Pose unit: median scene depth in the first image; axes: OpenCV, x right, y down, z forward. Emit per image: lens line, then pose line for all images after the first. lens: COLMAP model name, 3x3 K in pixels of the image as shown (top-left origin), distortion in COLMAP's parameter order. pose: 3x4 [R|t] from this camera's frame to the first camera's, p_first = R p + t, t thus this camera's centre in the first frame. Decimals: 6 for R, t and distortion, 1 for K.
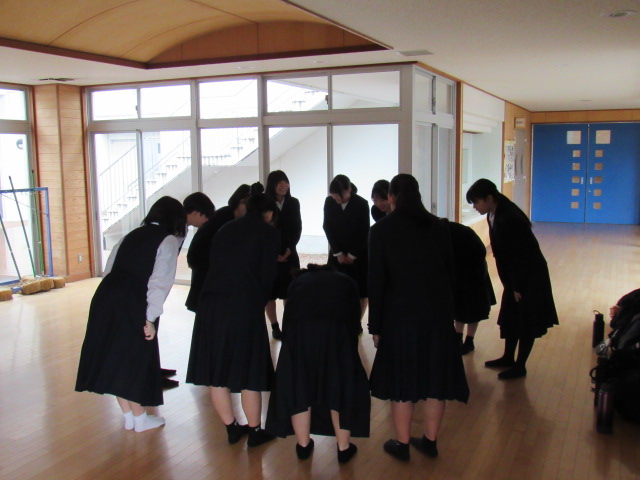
lens RADIAL K [[670.0, 0, 320.5], [0, 670.0, 239.6], [0, 0, 1]] dist [-0.030529, 0.000000]
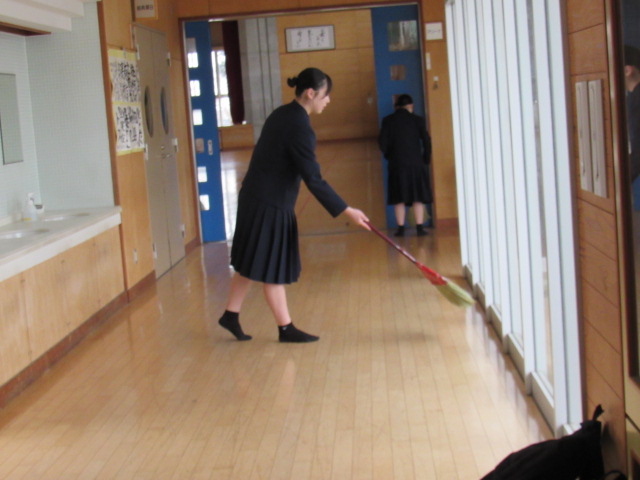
lens RADIAL K [[1261.5, 0, 320.0], [0, 1261.5, 240.0], [0, 0, 1]] dist [0.010074, 0.000000]
pose [[0.924203, -0.098307, 0.369031, 0.140327], [0.111754, 0.993620, -0.015186, -0.013498], [-0.365183, 0.055275, 0.929293, 0.355142]]
